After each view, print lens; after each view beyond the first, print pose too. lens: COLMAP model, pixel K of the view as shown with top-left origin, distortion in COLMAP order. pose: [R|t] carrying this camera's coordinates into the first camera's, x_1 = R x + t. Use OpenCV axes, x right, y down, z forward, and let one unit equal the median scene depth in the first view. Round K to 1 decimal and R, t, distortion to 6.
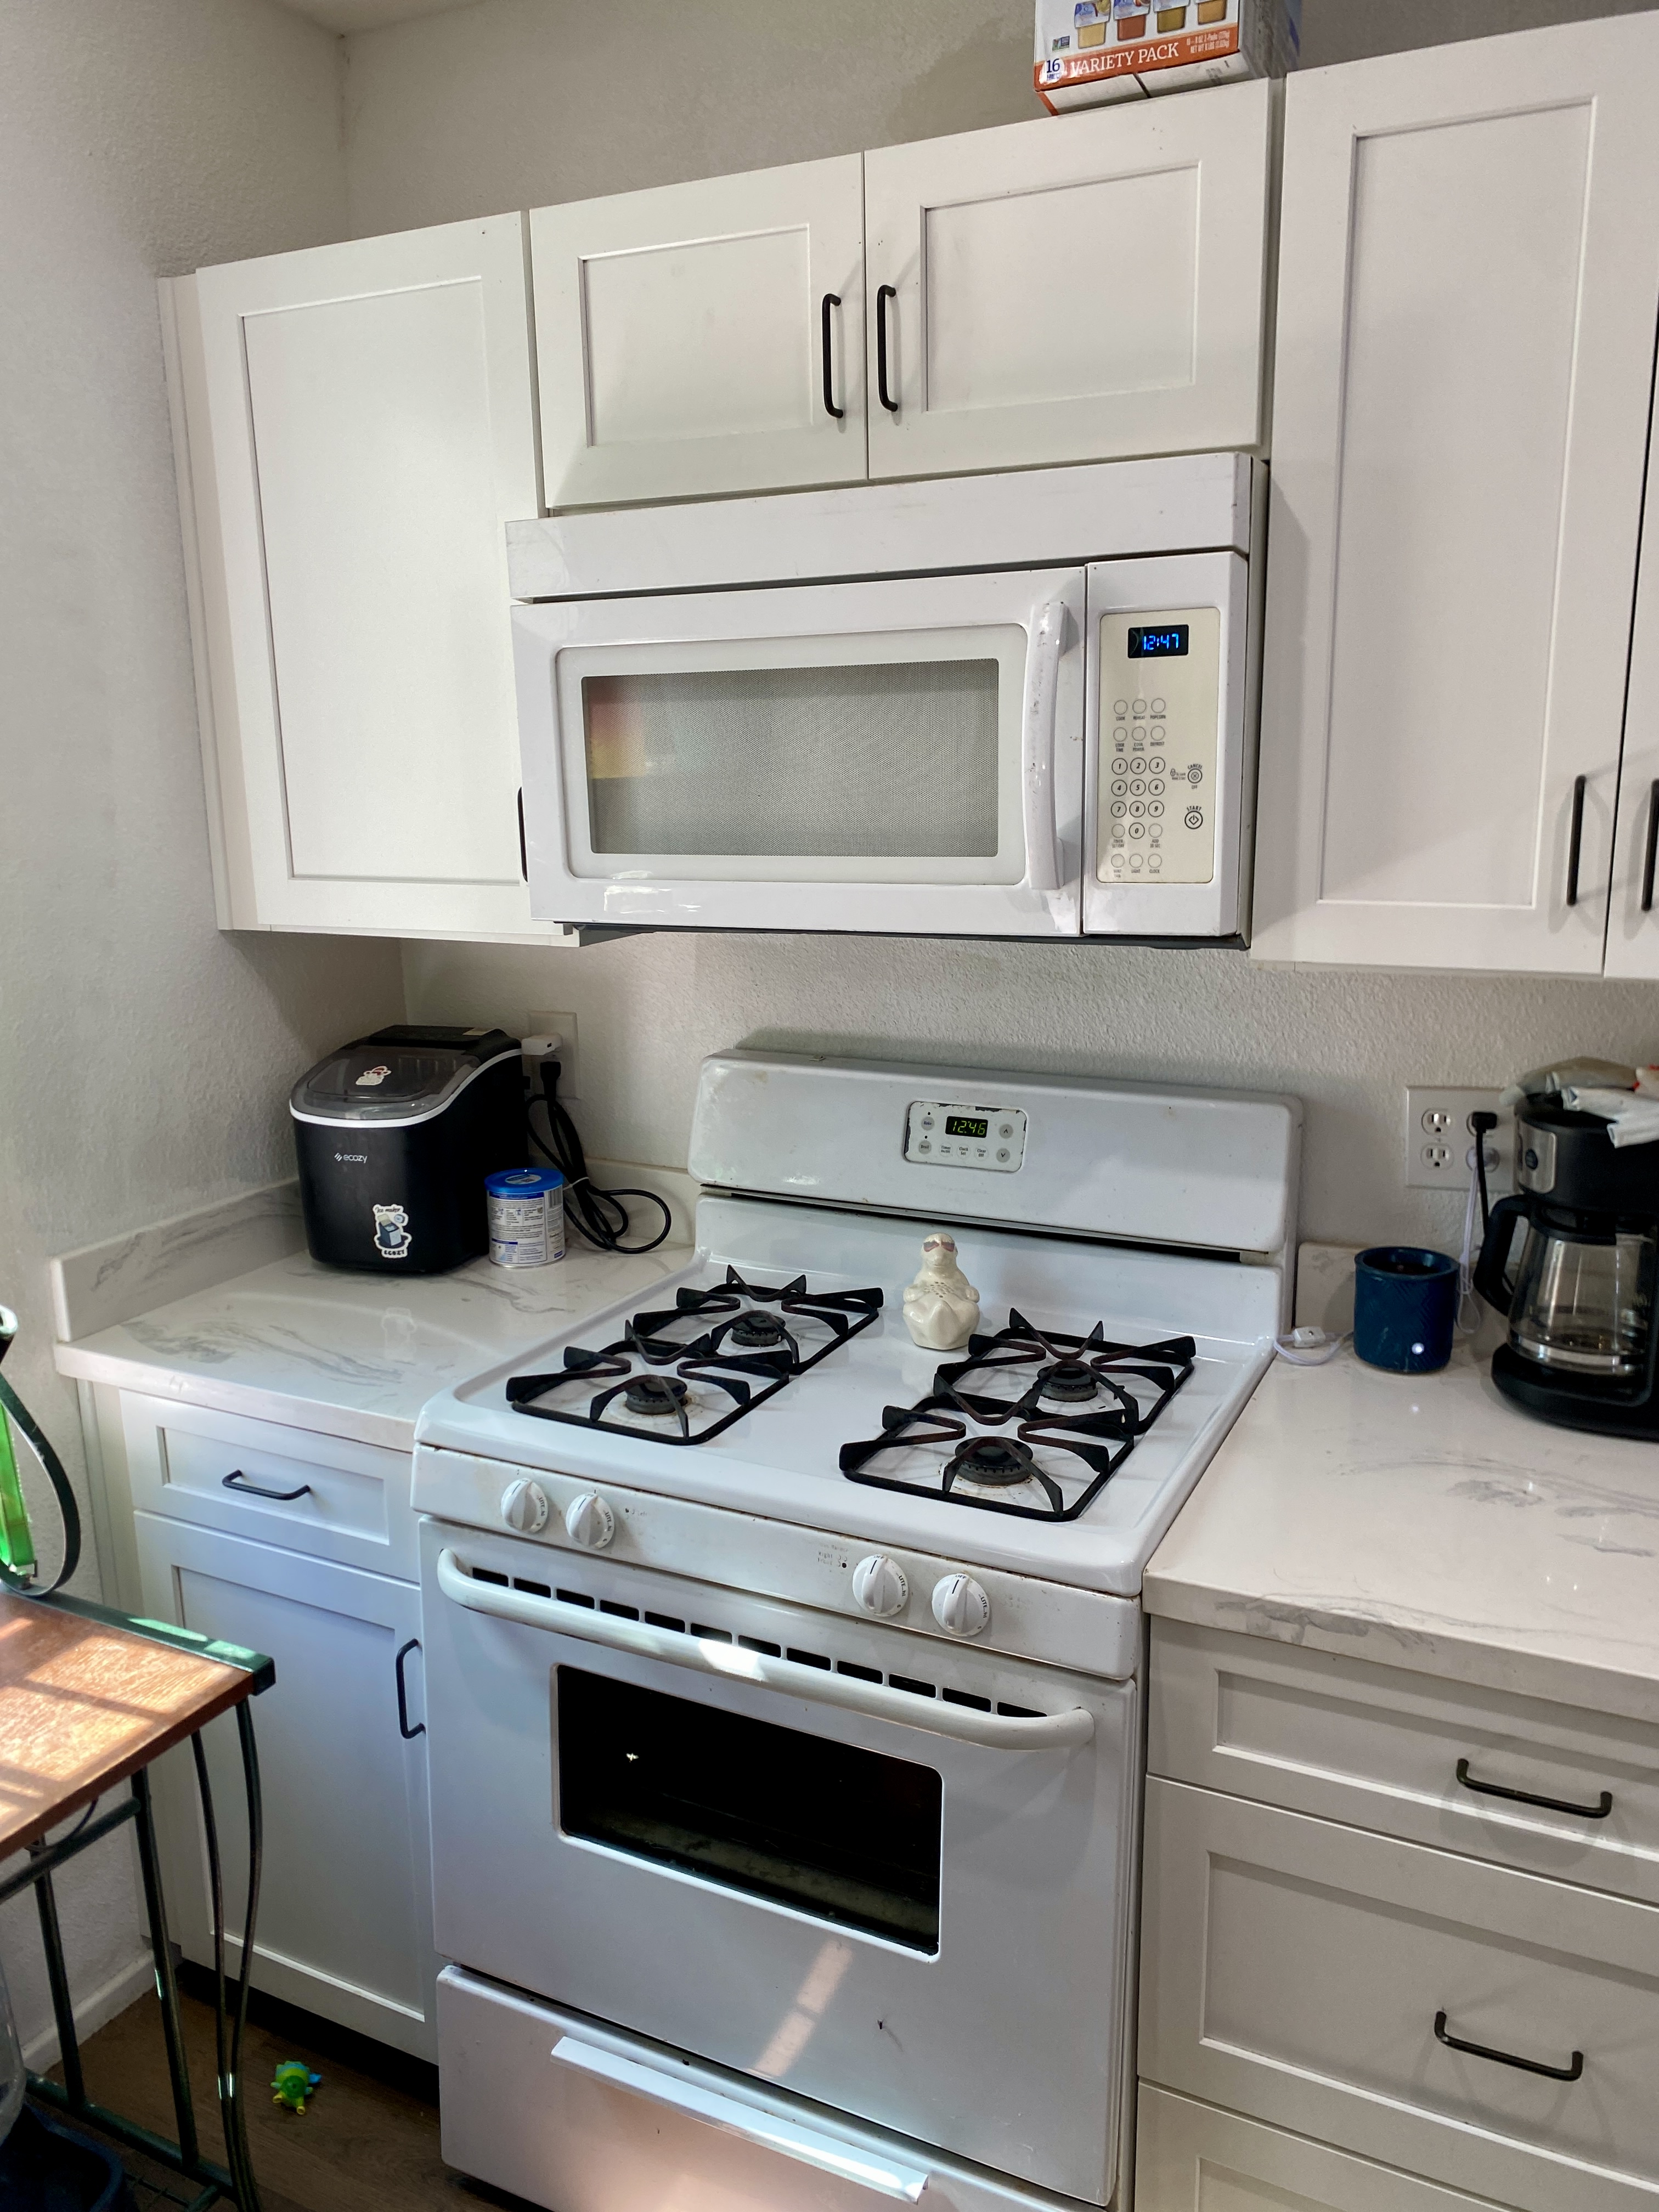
lens RADIAL K [[1672.8, 0, 823.6], [0, 1672.8, 1107.8], [0, 0, 1]] dist [0.044389, -0.058789]
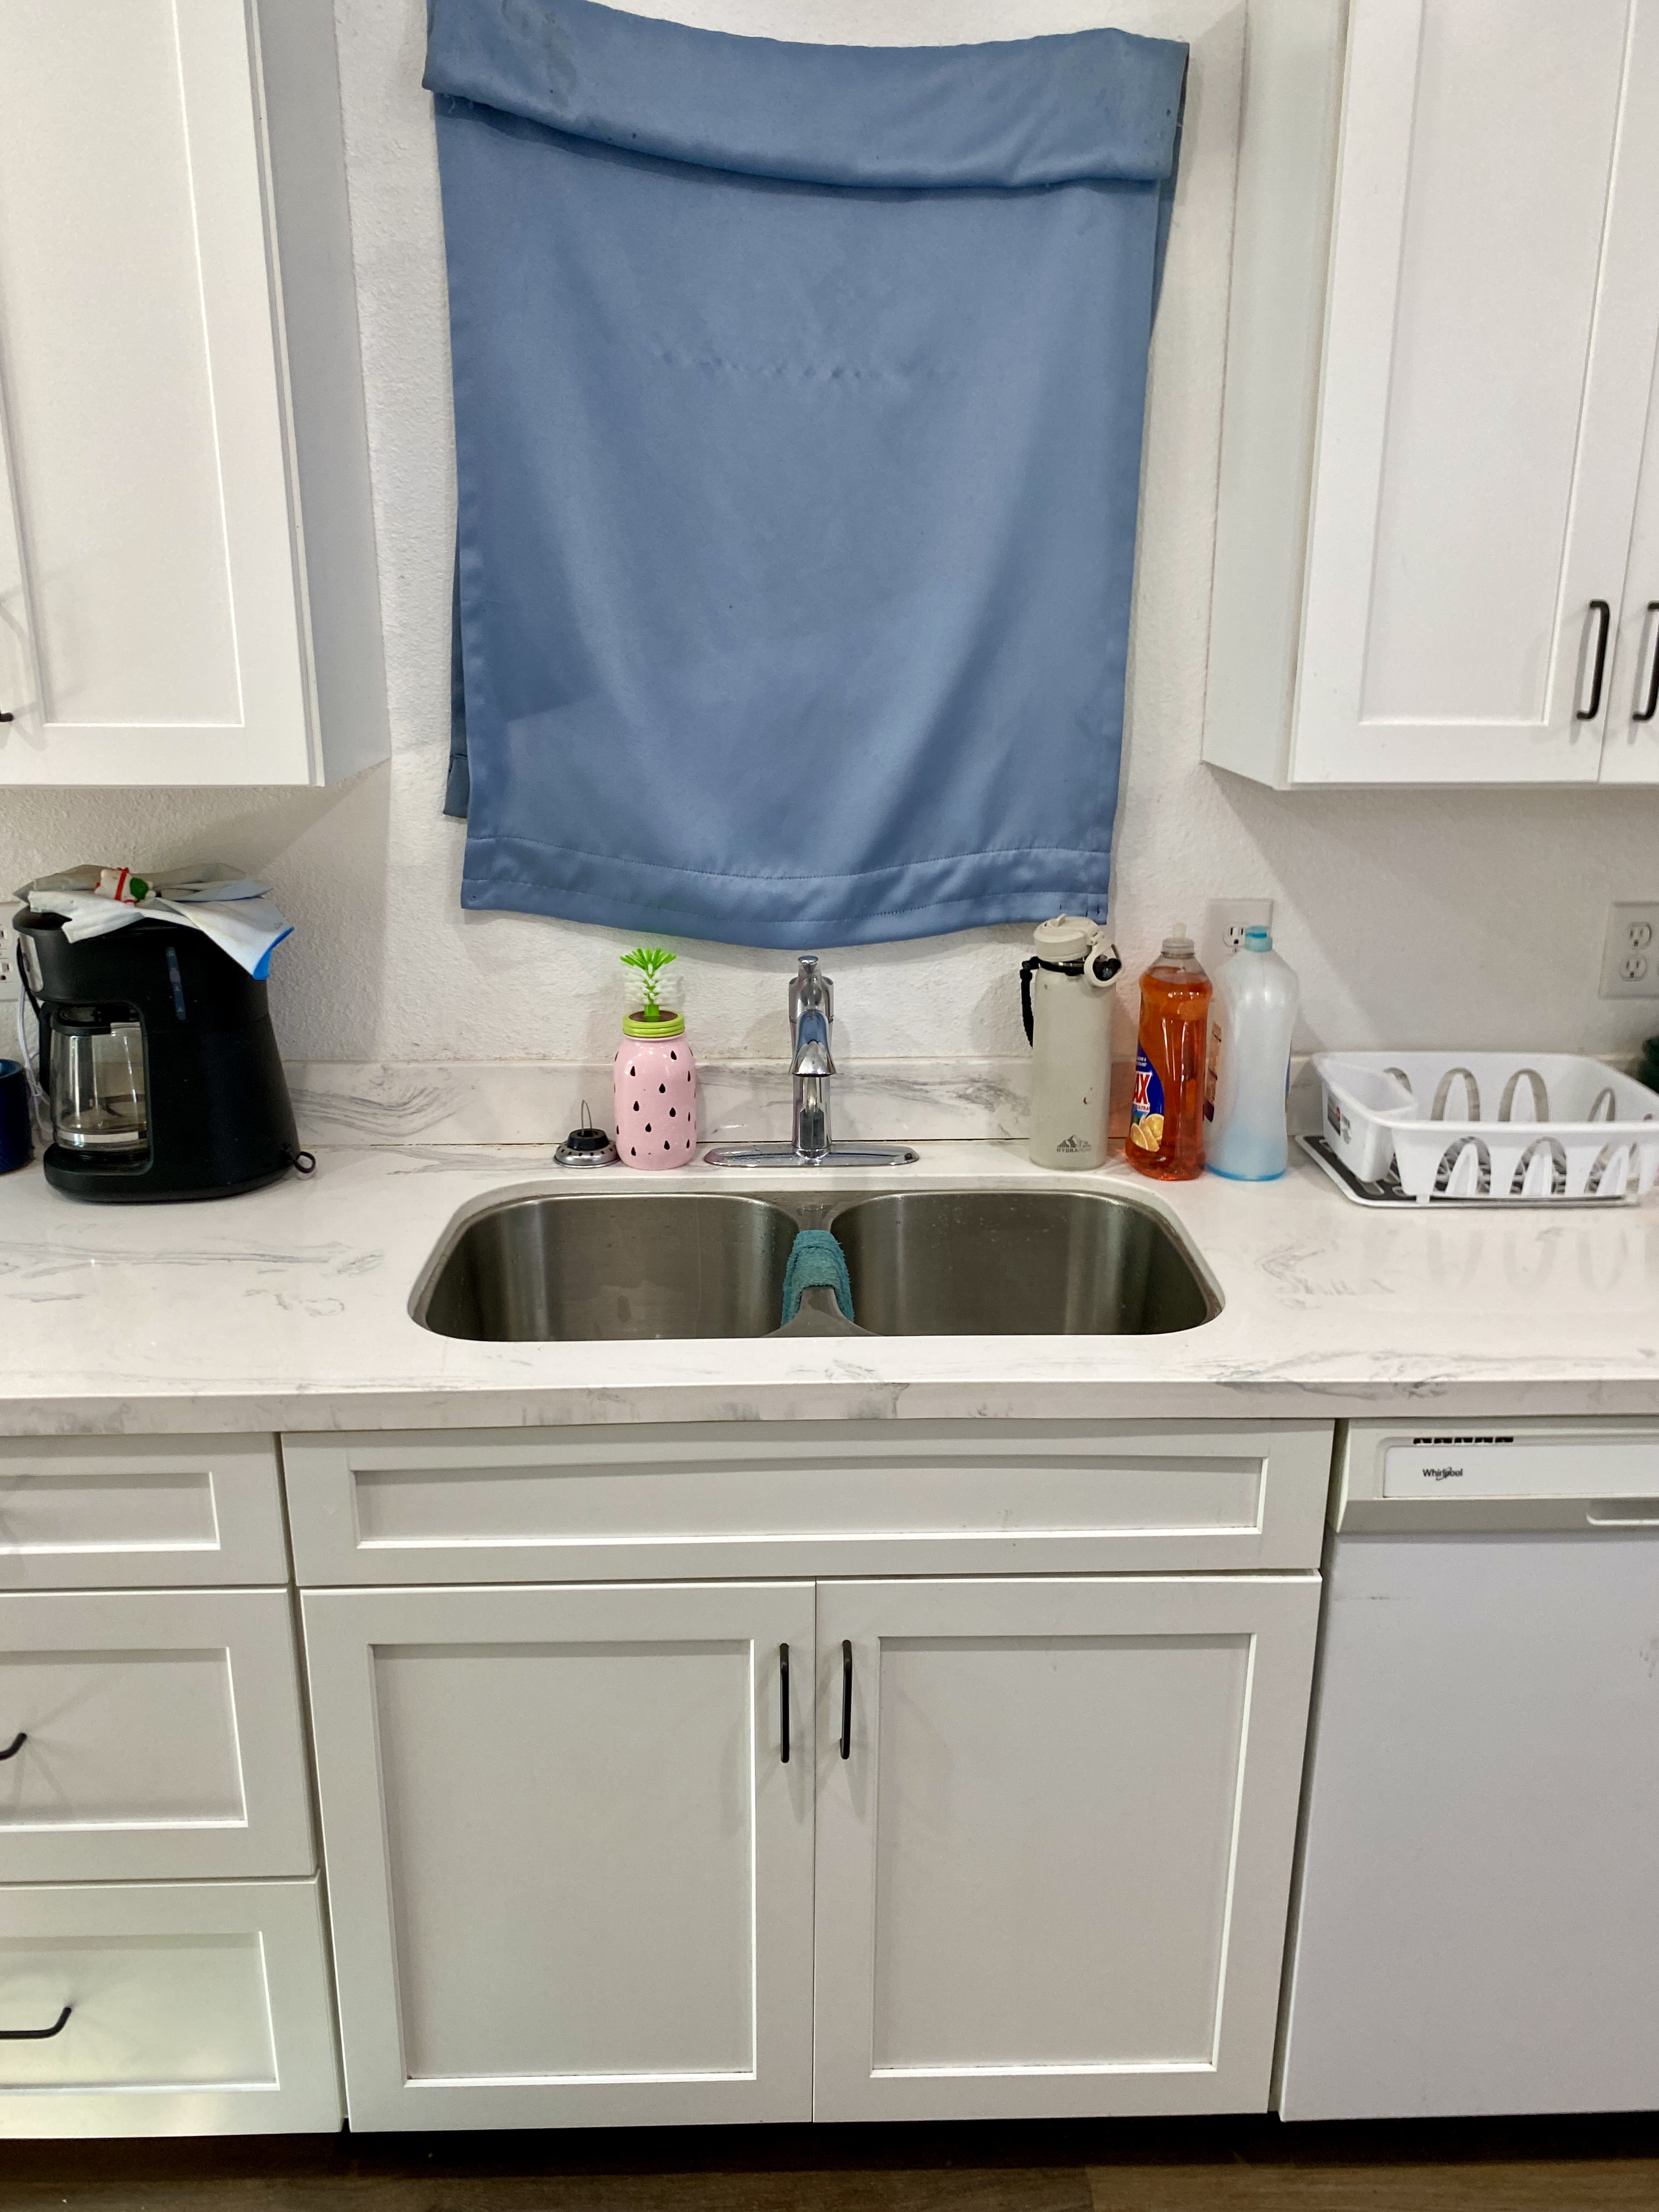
lens RADIAL K [[1672.8, 0, 826.3], [0, 1672.8, 1108.4], [0, 0, 1]] dist [0.044389, -0.058789]
pose [[0.884639, -0.119094, 0.450811, 0.376083], [0.081300, 0.991418, 0.102374, 0.054544], [-0.459134, -0.053913, 0.886729, -0.196585]]
